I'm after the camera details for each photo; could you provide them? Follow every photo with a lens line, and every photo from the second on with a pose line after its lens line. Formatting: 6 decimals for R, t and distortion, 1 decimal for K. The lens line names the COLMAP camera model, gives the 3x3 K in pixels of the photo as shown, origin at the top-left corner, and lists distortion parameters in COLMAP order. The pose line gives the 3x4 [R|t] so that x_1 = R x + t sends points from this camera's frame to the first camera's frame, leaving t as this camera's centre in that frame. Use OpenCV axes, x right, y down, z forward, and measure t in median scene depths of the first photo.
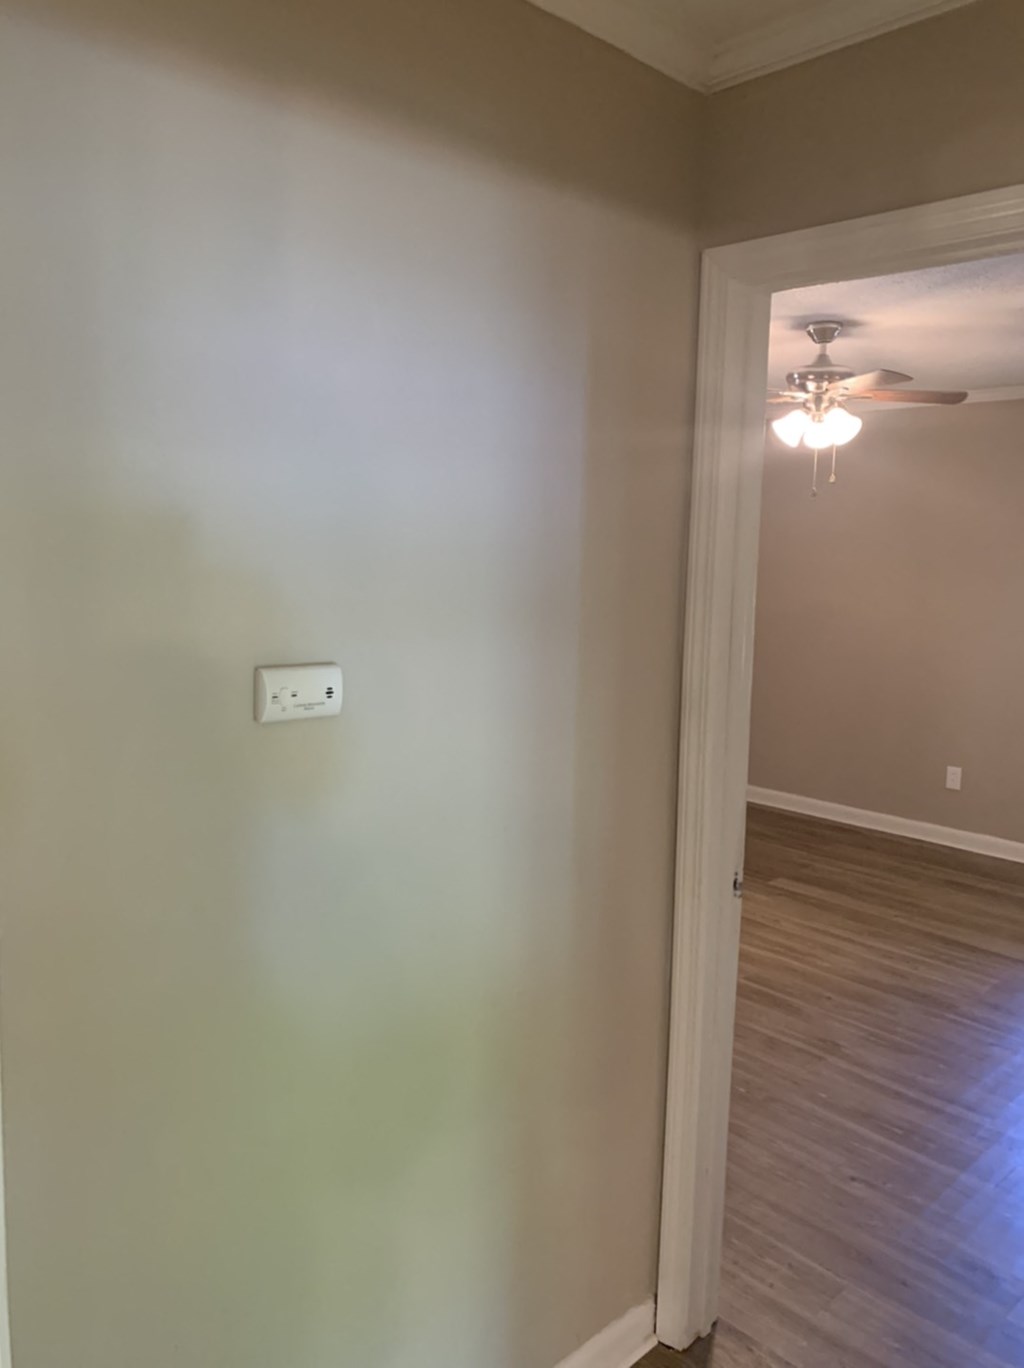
lens RADIAL K [[1033.6, 0, 502.2], [0, 1033.6, 679.0], [0, 0, 1]] dist [0.024818, -0.042042]
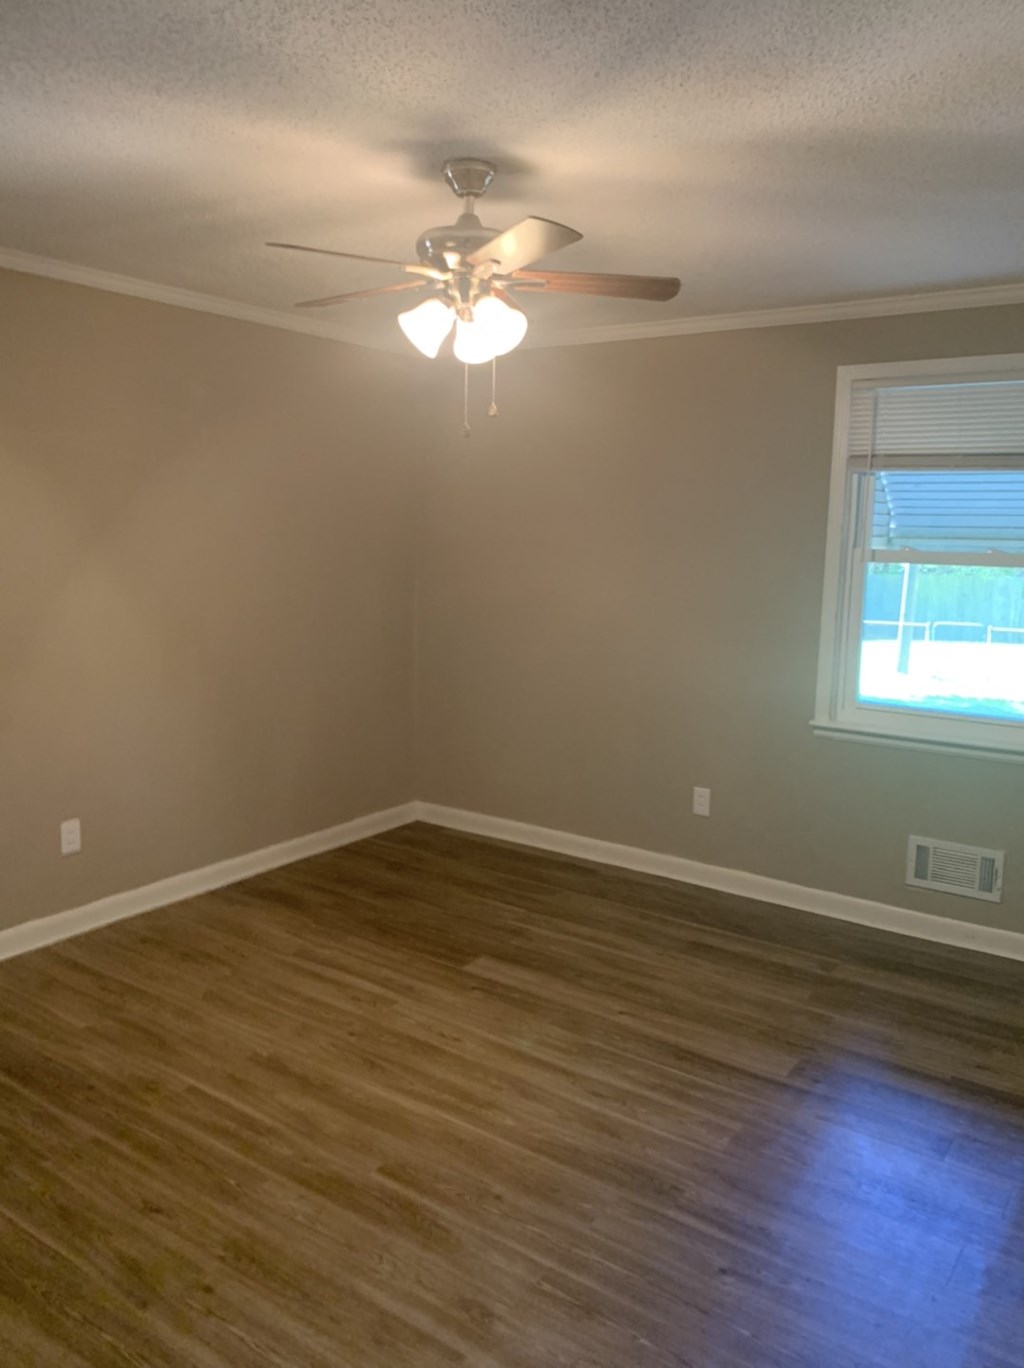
lens RADIAL K [[1033.6, 0, 517.4], [0, 1033.6, 685.6], [0, 0, 1]] dist [0.024818, -0.042042]
pose [[0.979064, -0.029400, 0.201420, 0.195408], [0.024017, 0.999287, 0.029121, -0.035256], [-0.202133, -0.023674, 0.979072, 0.344535]]
